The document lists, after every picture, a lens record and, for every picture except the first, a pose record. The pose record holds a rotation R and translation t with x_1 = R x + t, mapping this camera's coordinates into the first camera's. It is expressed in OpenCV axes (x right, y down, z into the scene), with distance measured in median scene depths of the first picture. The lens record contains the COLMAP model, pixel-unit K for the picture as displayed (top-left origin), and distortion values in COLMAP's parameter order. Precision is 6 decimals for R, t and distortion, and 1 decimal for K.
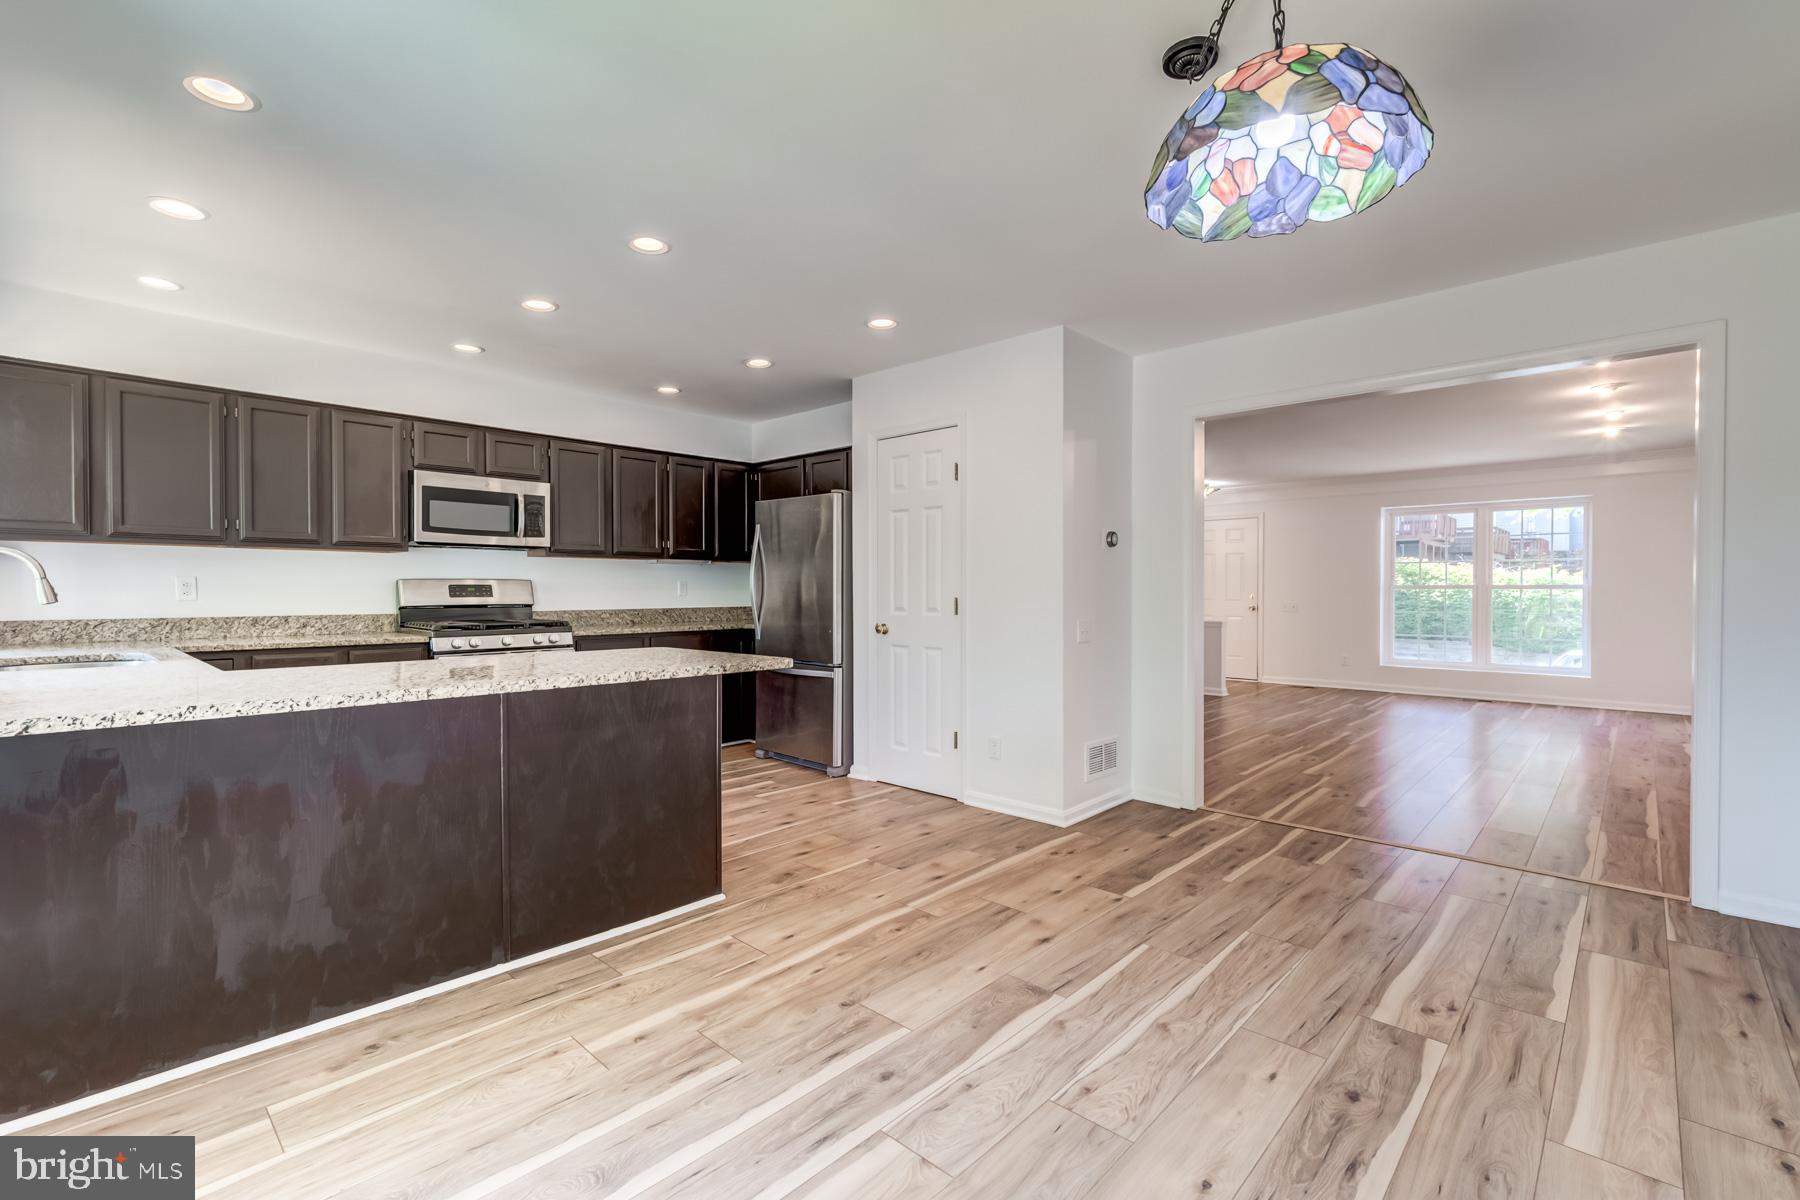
lens RADIAL K [[786.4, 0, 898.1], [0, 786.4, 600.5], [0, 0, 1]] dist [0.005014, 0.000301]
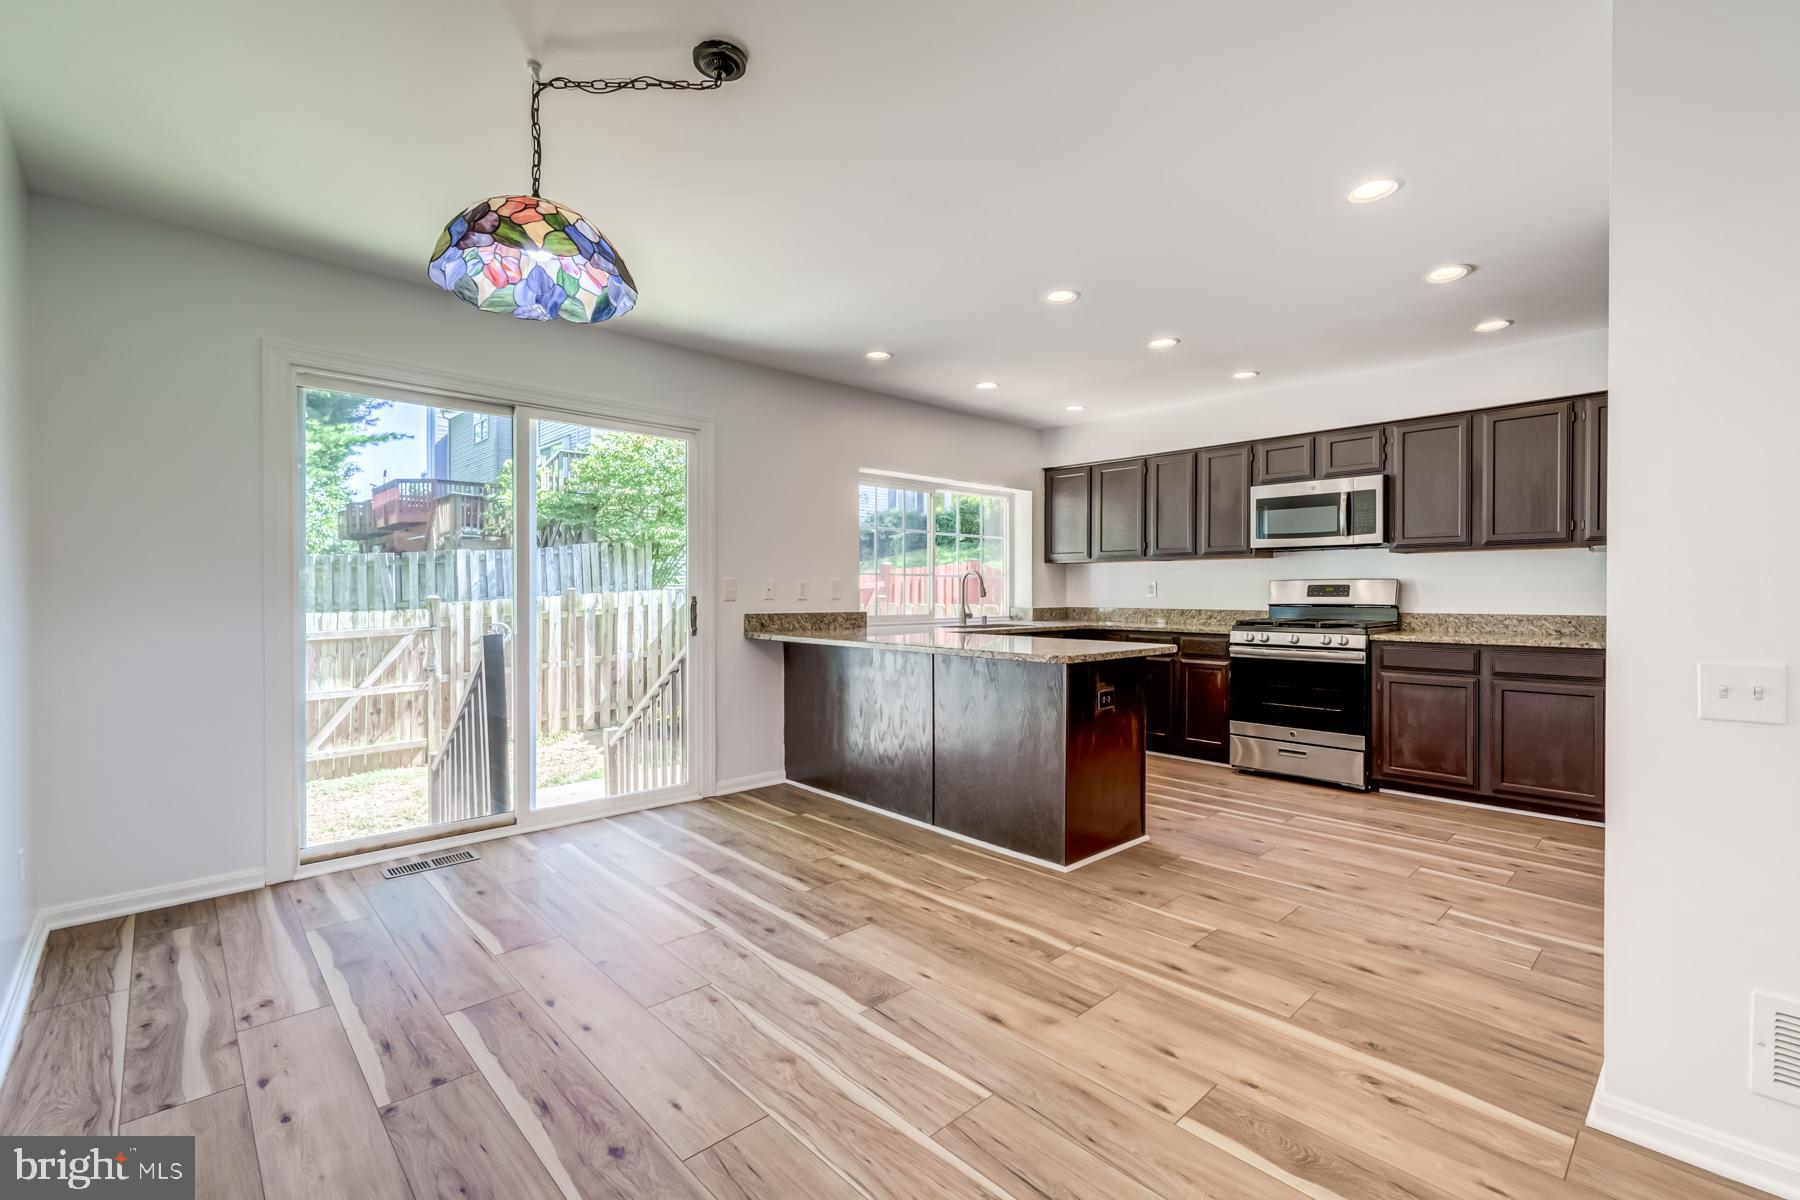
lens RADIAL K [[786.4, 0, 893.8], [0, 786.4, 600.2], [0, 0, 1]] dist [0.005014, 0.000301]
pose [[-0.066187, 0.009316, -0.997764, 0.673016], [-0.011841, 0.999879, 0.010121, -0.004411], [0.997737, 0.012484, -0.066069, 0.637300]]
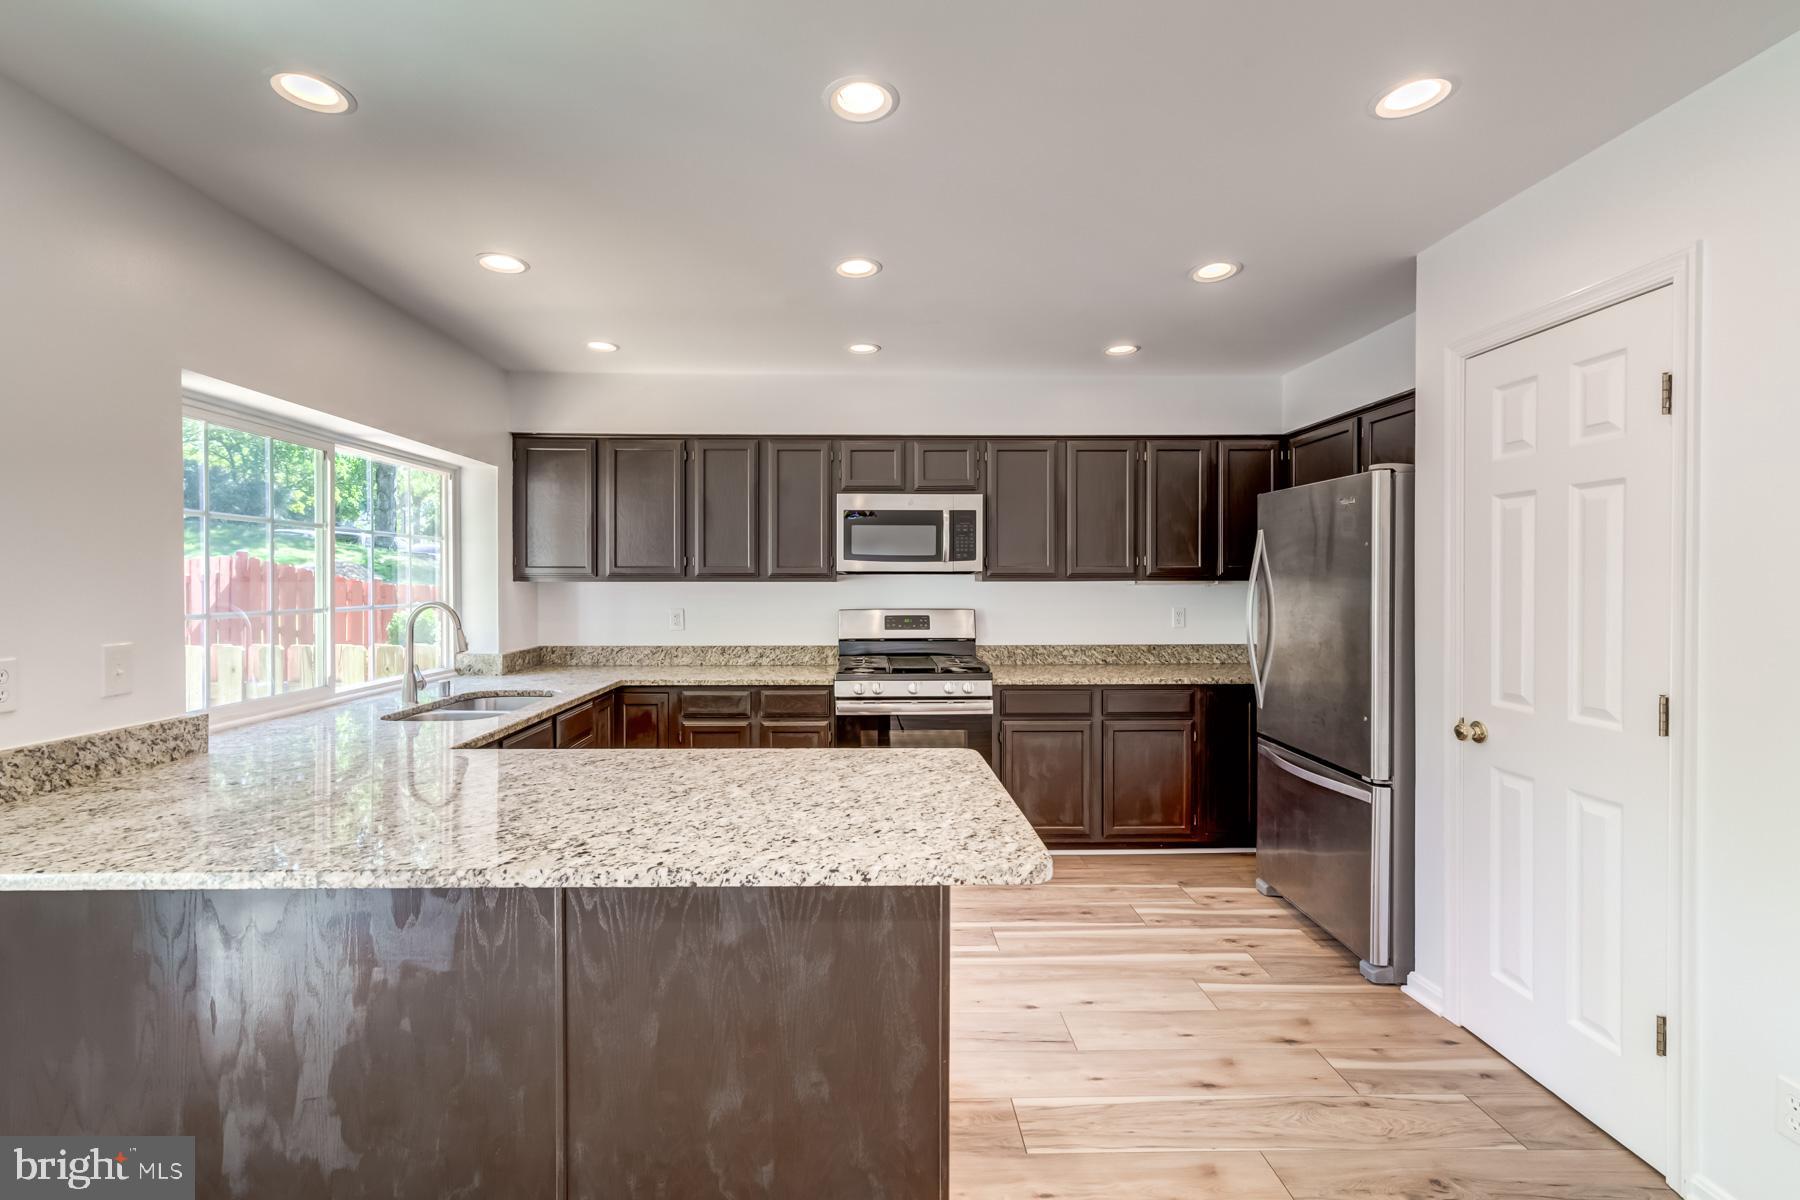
lens RADIAL K [[786.4, 0, 879.5], [0, 786.4, 588.5], [0, 0, 1]] dist [0.005014, 0.000301]
pose [[0.696239, 0.005367, -0.717790, 0.094430], [-0.007780, 0.999970, -0.000070, -0.063933], [0.717768, 0.005633, 0.696260, 0.456596]]
